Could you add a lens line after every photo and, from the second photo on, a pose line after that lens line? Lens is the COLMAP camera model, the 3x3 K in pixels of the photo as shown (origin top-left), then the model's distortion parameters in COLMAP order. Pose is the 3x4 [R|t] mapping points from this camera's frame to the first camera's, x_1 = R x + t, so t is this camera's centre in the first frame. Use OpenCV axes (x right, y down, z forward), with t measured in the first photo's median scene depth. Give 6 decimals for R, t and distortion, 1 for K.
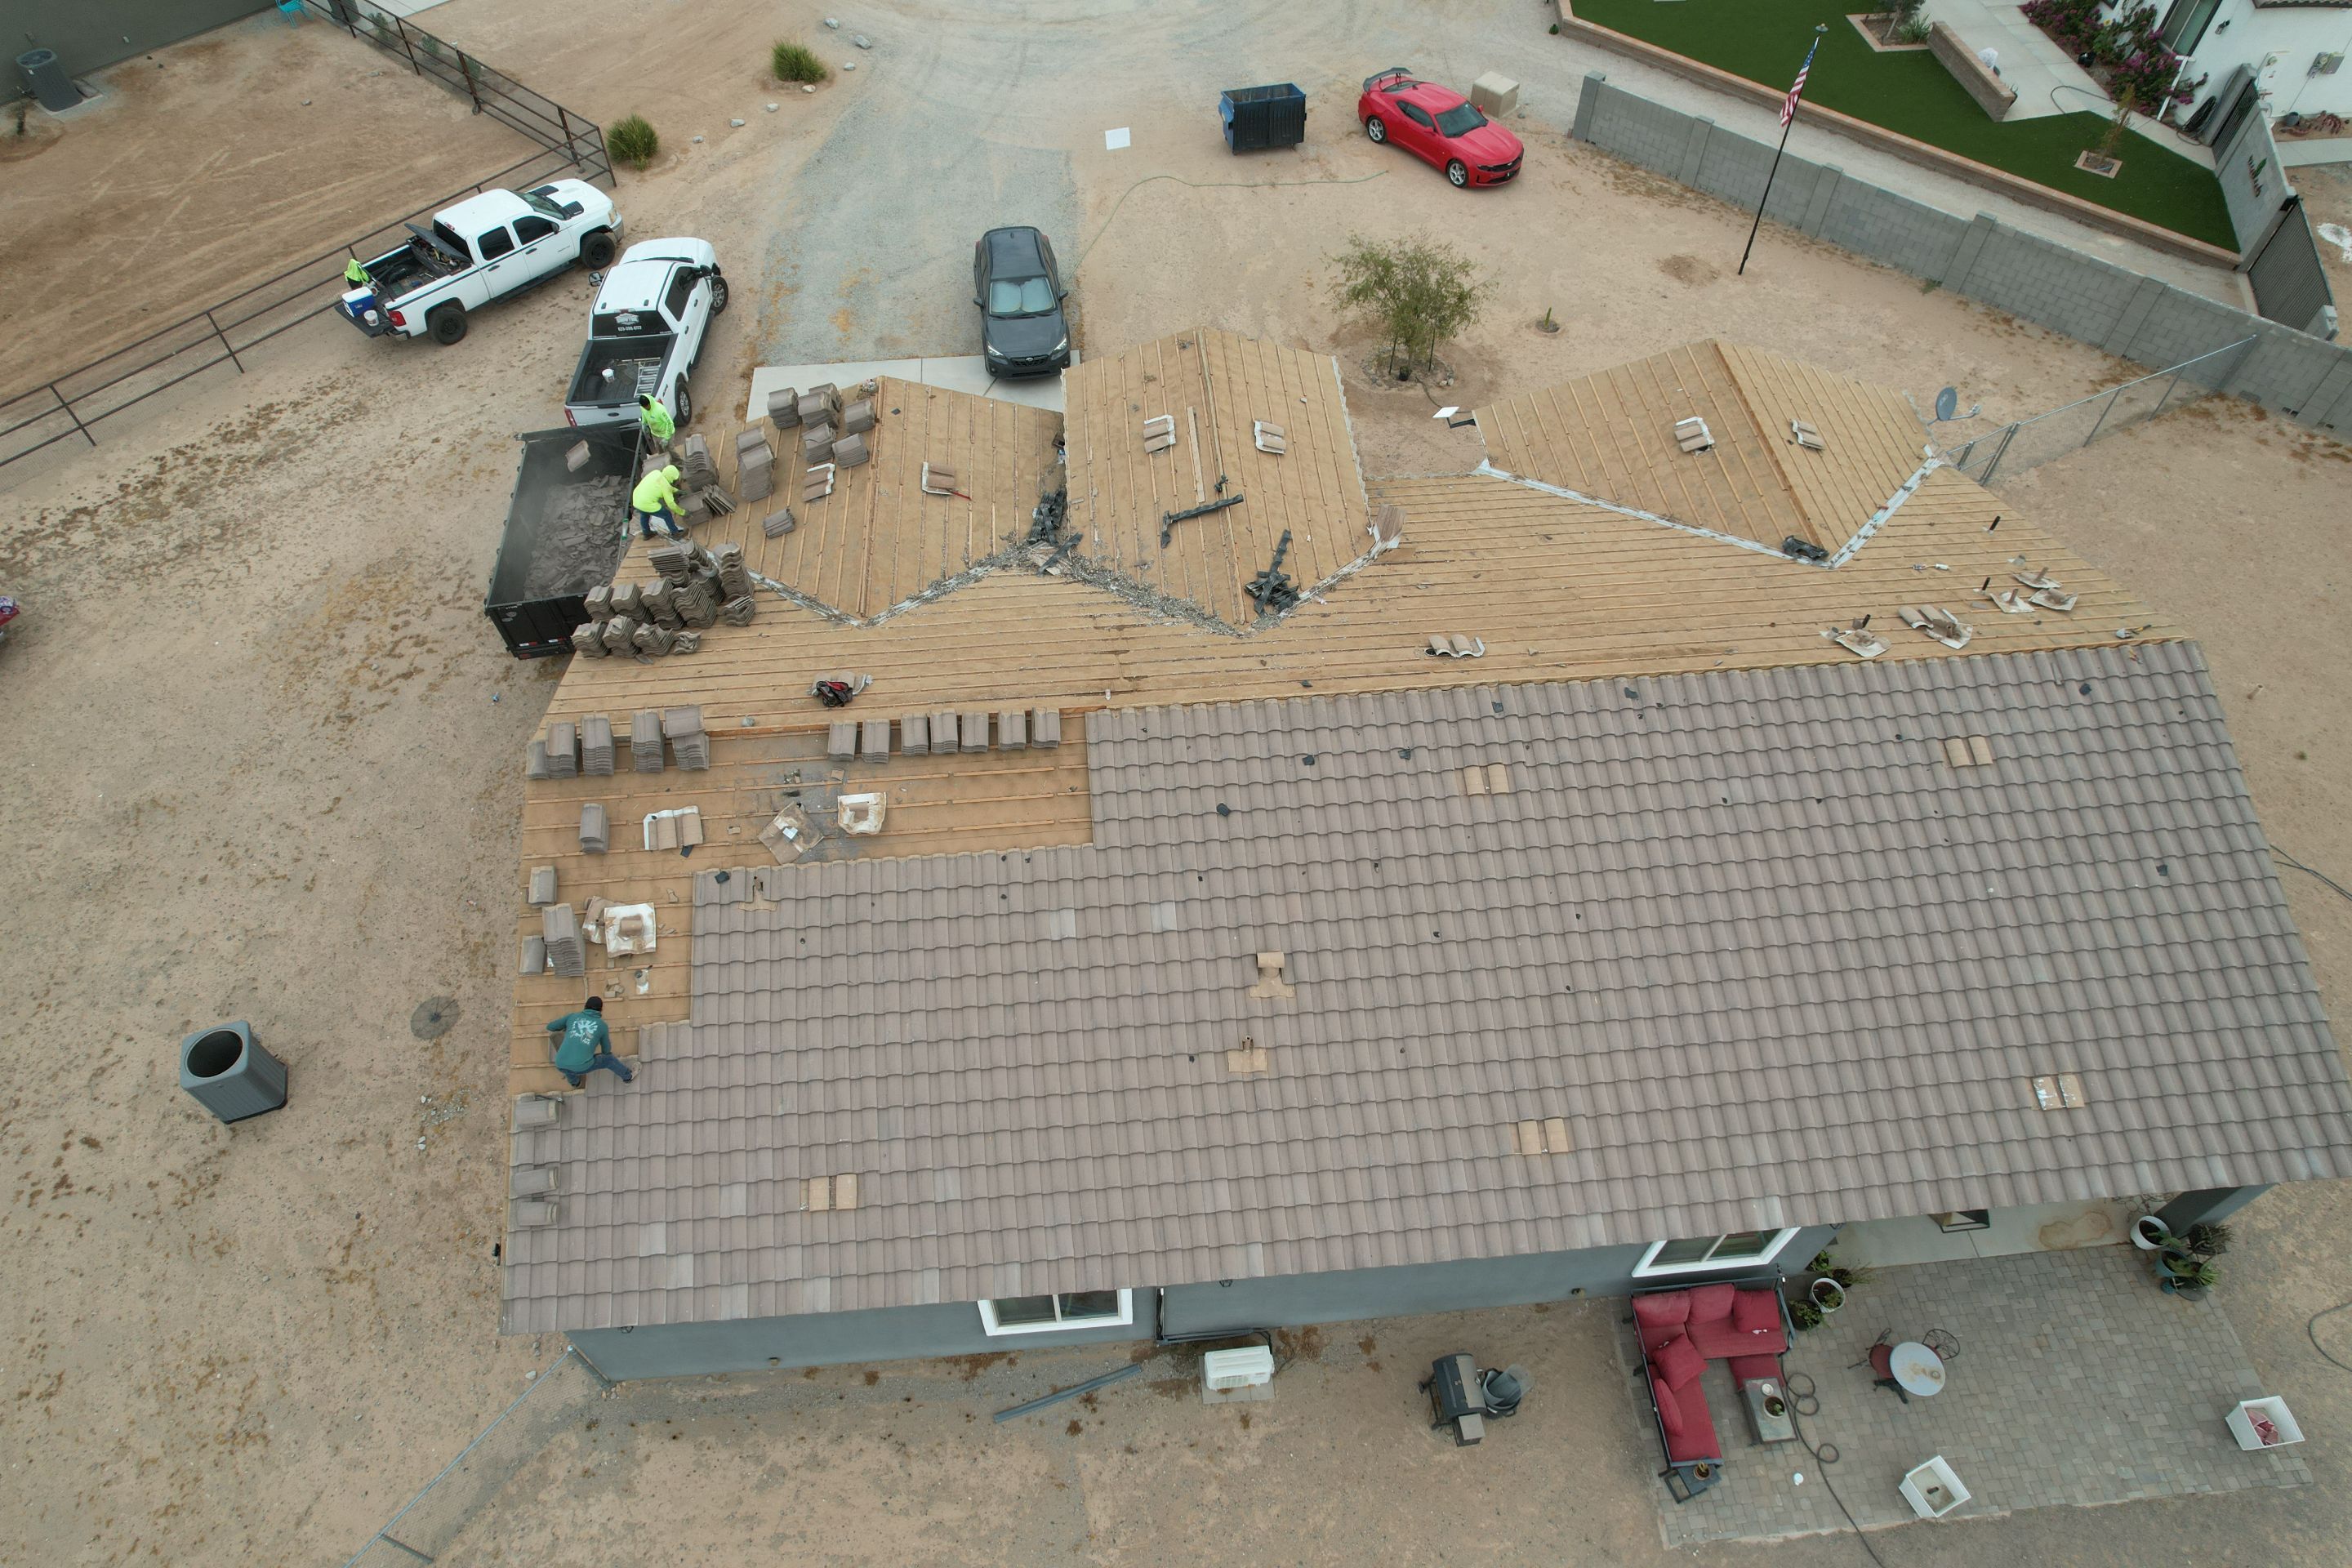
lens RADIAL K [[1499.8, 0, 1166.0], [0, 1499.8, 799.5], [0, 0, 1]] dist [-0.066467, 0.058827]
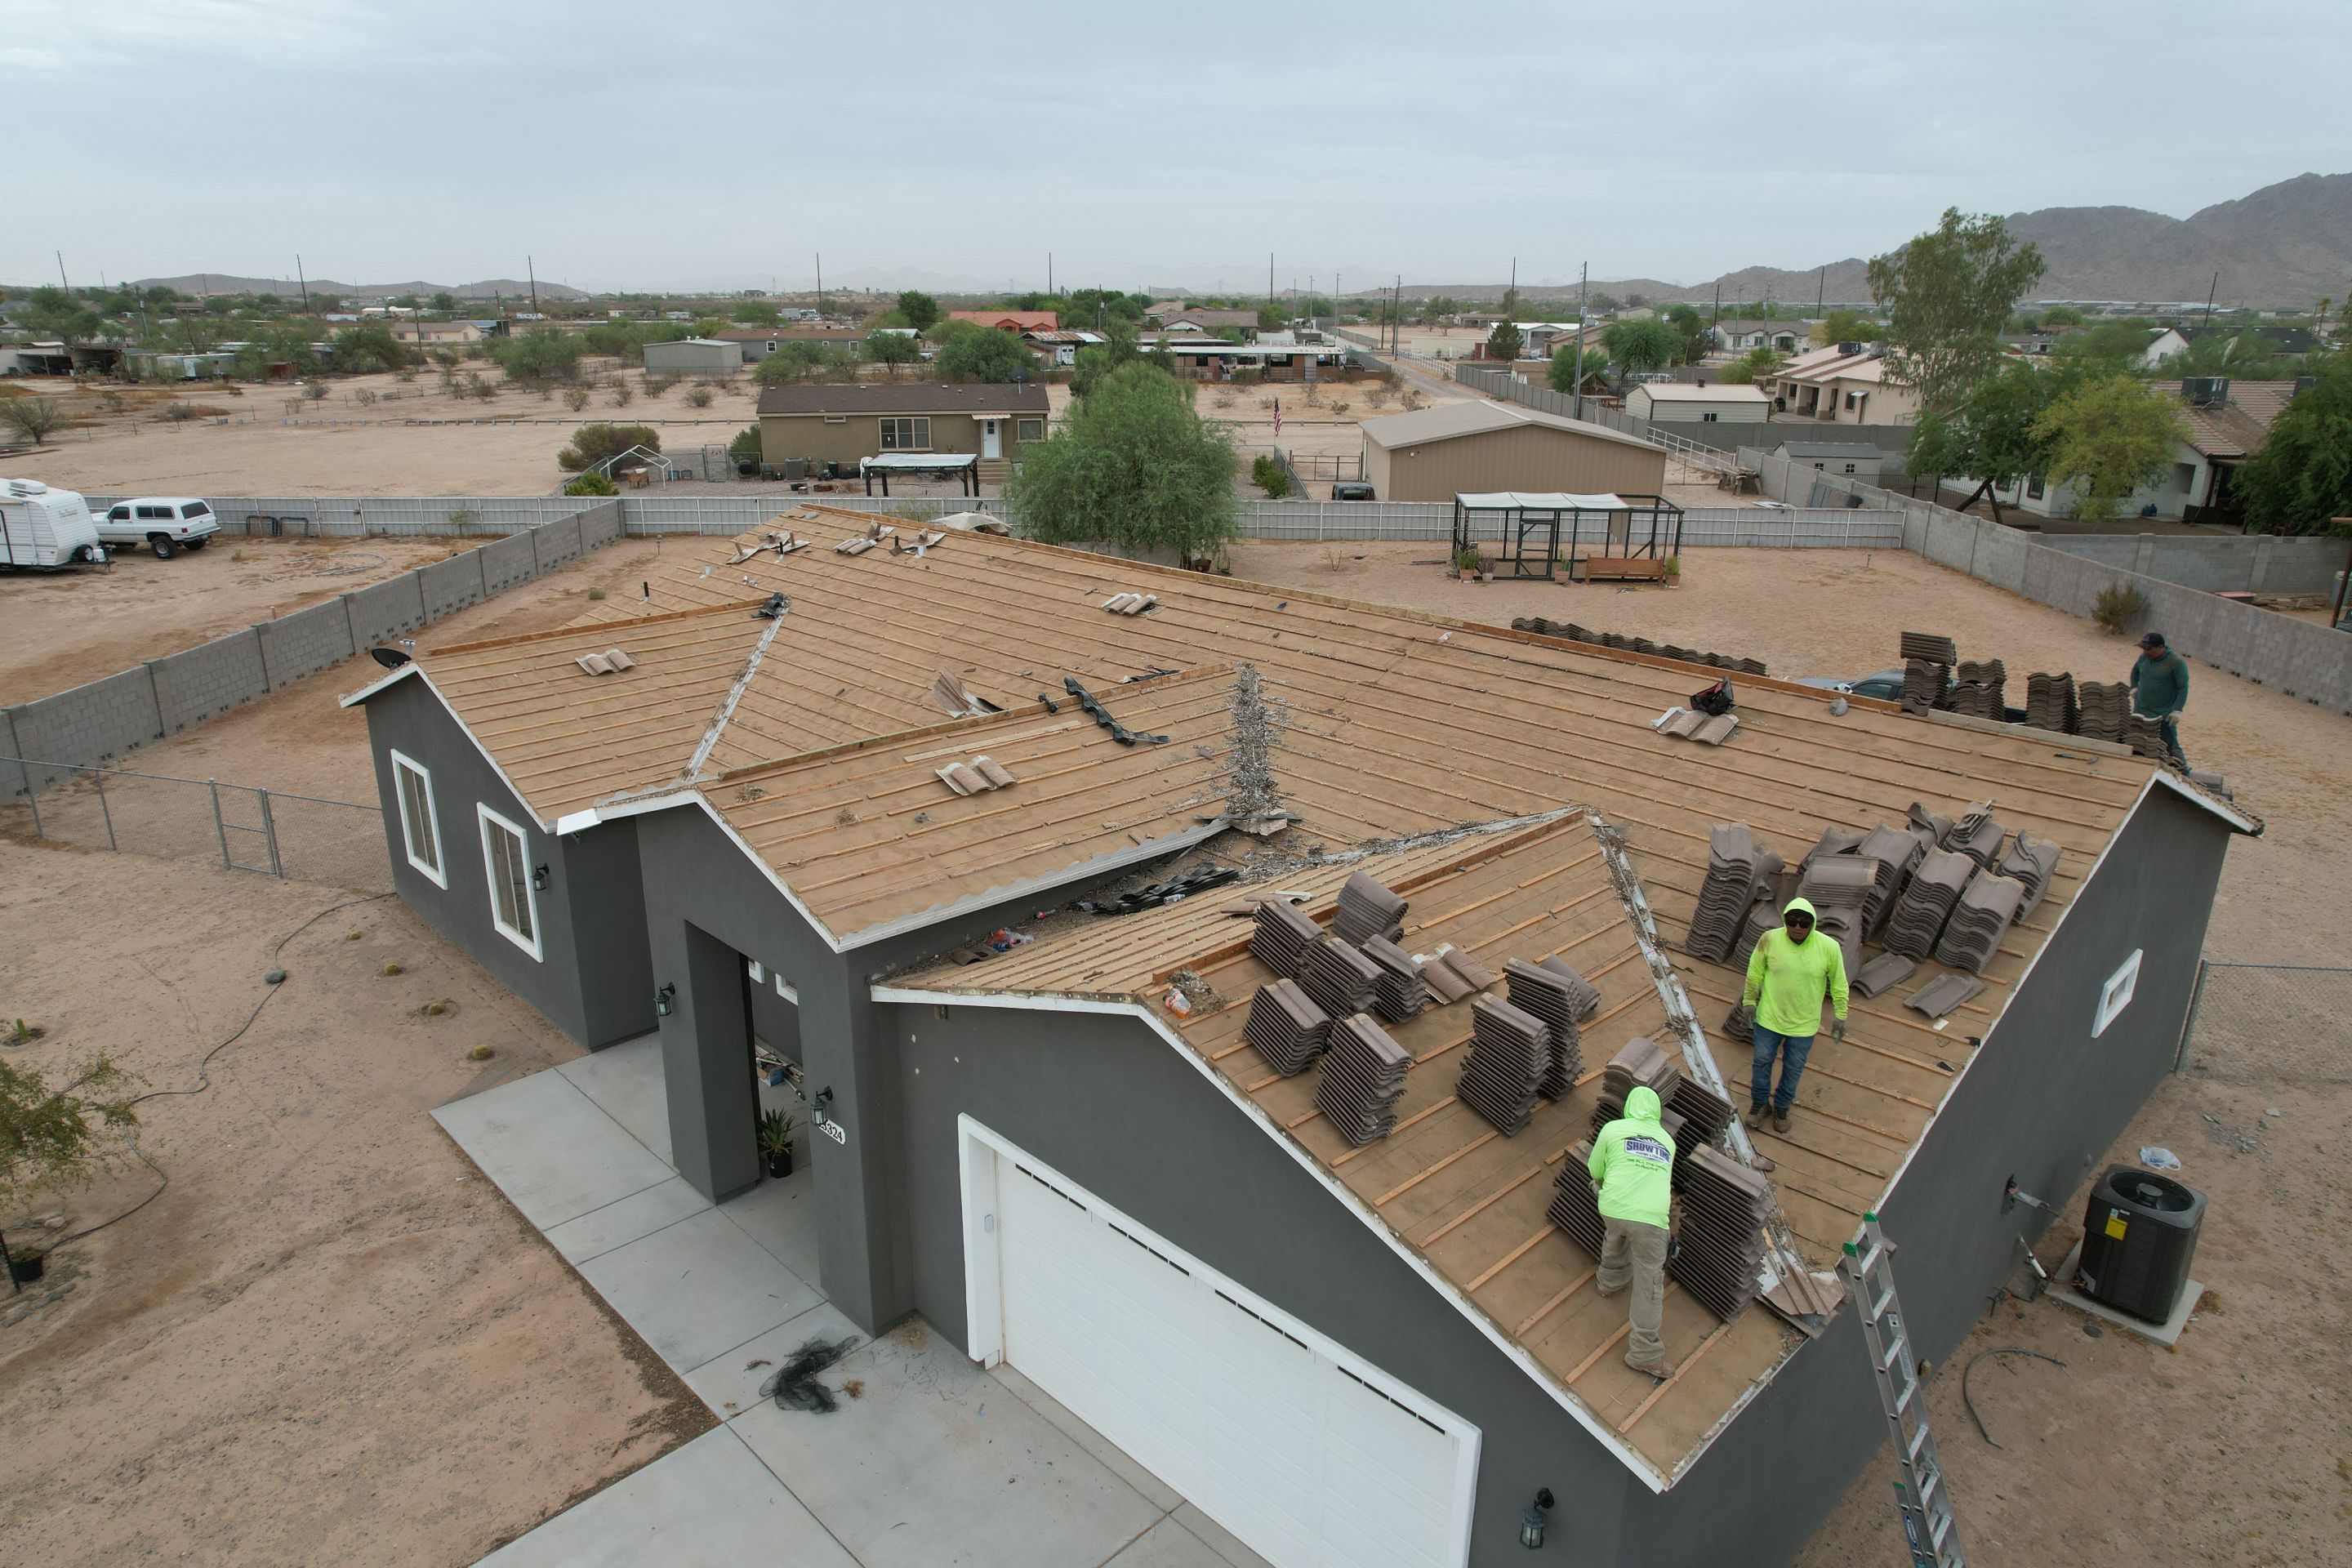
lens RADIAL K [[1499.8, 0, 1166.0], [0, 1499.8, 799.5], [0, 0, 1]] dist [-0.066467, 0.058827]
pose [[-0.635283, -0.252240, 0.729925, -0.522193], [0.606336, 0.422460, 0.673709, -0.628301], [-0.478300, 0.870576, -0.115440, 1.074320]]
